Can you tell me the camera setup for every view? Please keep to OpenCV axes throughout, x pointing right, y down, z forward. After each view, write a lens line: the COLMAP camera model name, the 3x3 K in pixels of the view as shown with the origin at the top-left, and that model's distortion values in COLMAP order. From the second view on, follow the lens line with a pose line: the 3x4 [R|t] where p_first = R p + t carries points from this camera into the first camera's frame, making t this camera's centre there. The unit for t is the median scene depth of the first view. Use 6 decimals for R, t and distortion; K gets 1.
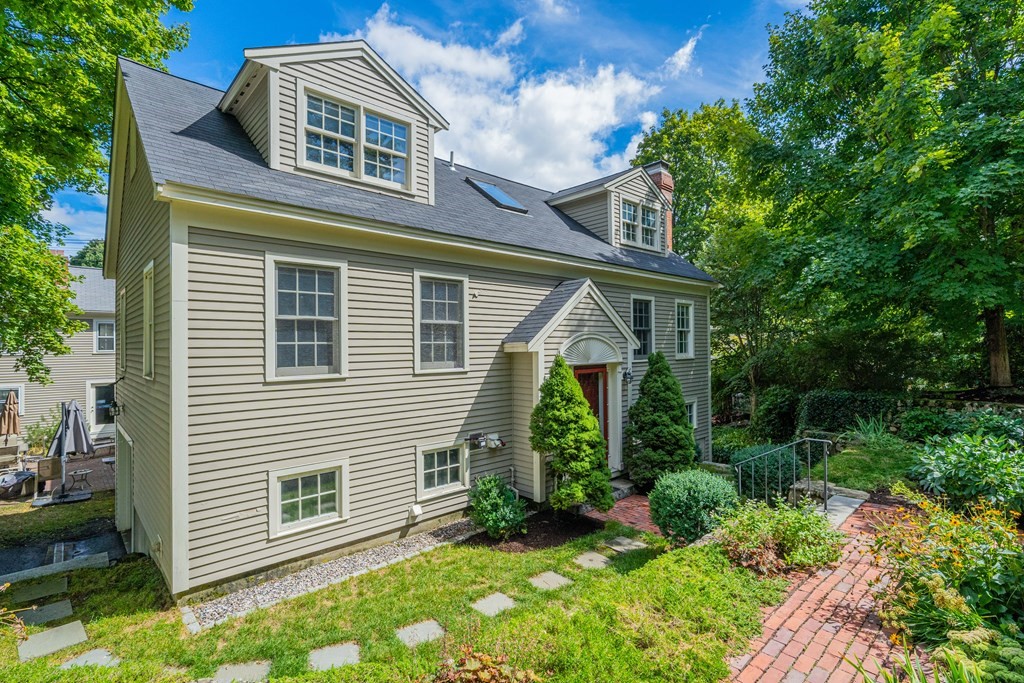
lens RADIAL K [[488.6, 0, 516.0], [0, 488.6, 343.6], [0, 0, 1]] dist [0.001228, -0.000140]
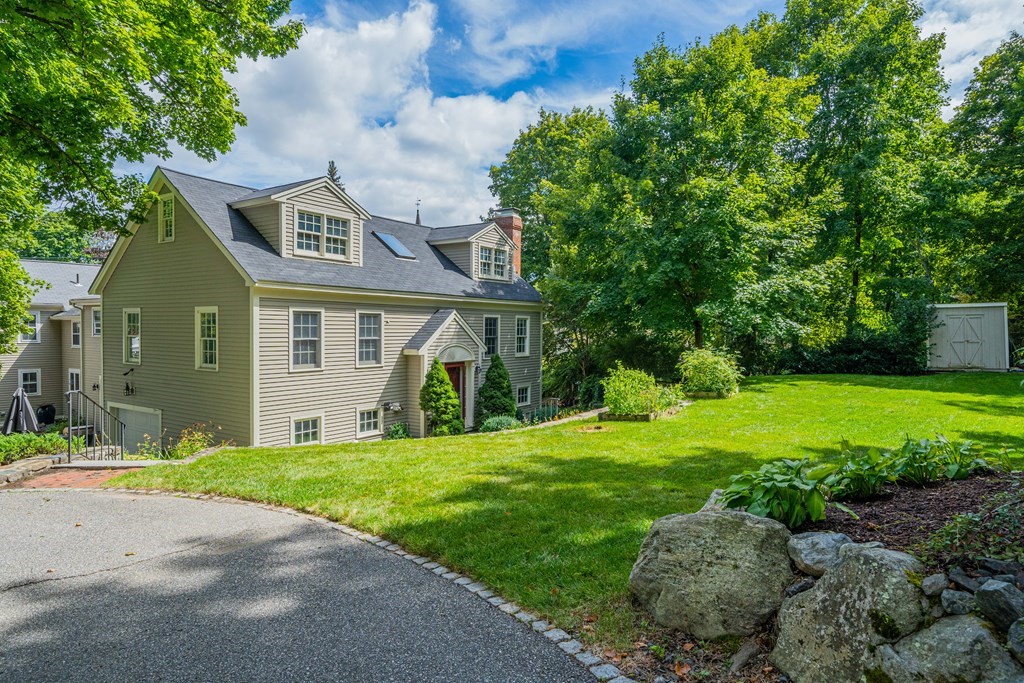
lens RADIAL K [[590.8, 0, 514.8], [0, 590.8, 337.5], [0, 0, 1]] dist [0.001432, 0.000125]
pose [[0.973580, 0.013166, 0.227966, -0.122955], [-0.017067, 0.999740, 0.015148, -0.084404], [-0.227708, -0.018639, 0.973551, -1.138600]]
